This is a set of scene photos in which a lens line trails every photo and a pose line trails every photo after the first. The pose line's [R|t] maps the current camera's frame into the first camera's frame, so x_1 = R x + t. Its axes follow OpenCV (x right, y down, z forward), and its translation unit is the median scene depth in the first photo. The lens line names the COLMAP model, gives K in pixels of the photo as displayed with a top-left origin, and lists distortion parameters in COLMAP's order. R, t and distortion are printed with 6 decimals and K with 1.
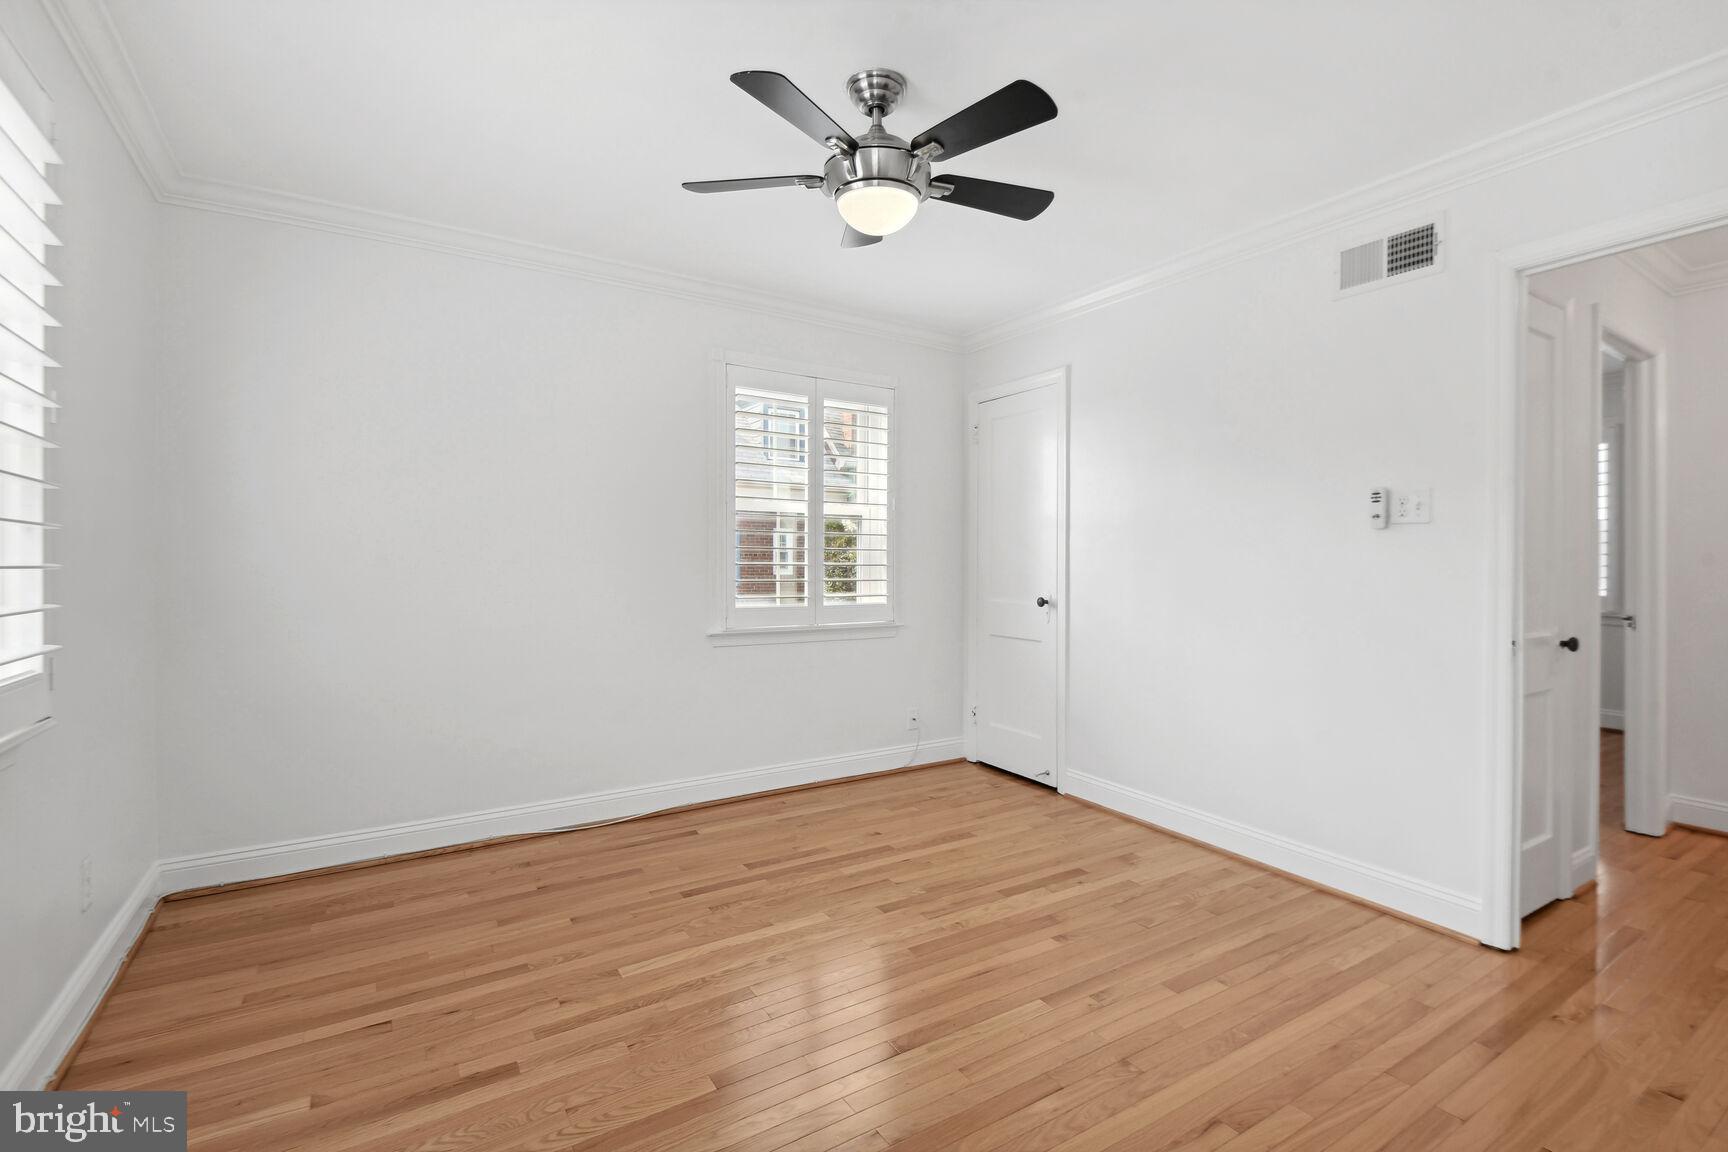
lens RADIAL K [[781.3, 0, 869.0], [0, 781.3, 570.0], [0, 0, 1]] dist [0.000304, -0.000124]
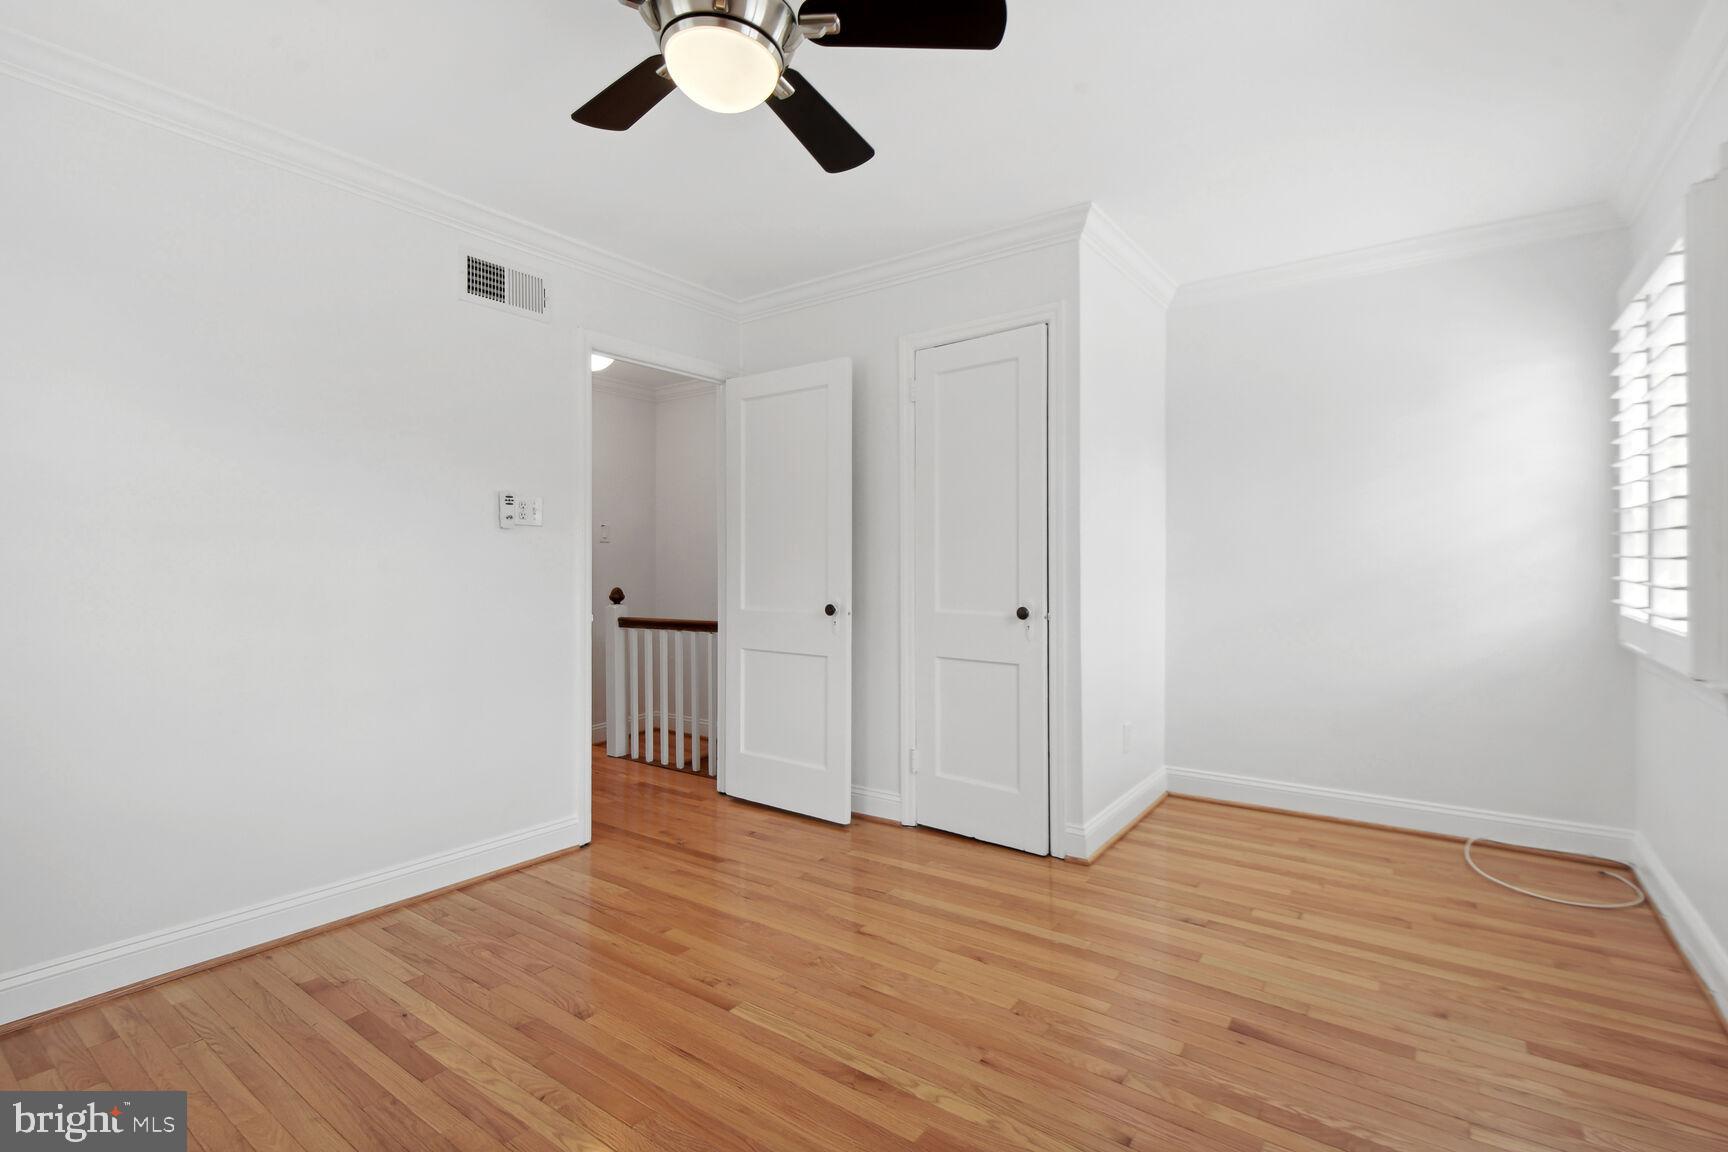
lens RADIAL K [[781.3, 0, 861.5], [0, 781.3, 572.2], [0, 0, 1]] dist [0.000304, -0.000124]
pose [[-0.375555, -0.010843, 0.926737, -0.575430], [0.008148, 0.999854, 0.015001, -0.013549], [-0.926764, 0.013185, -0.375412, 0.924867]]
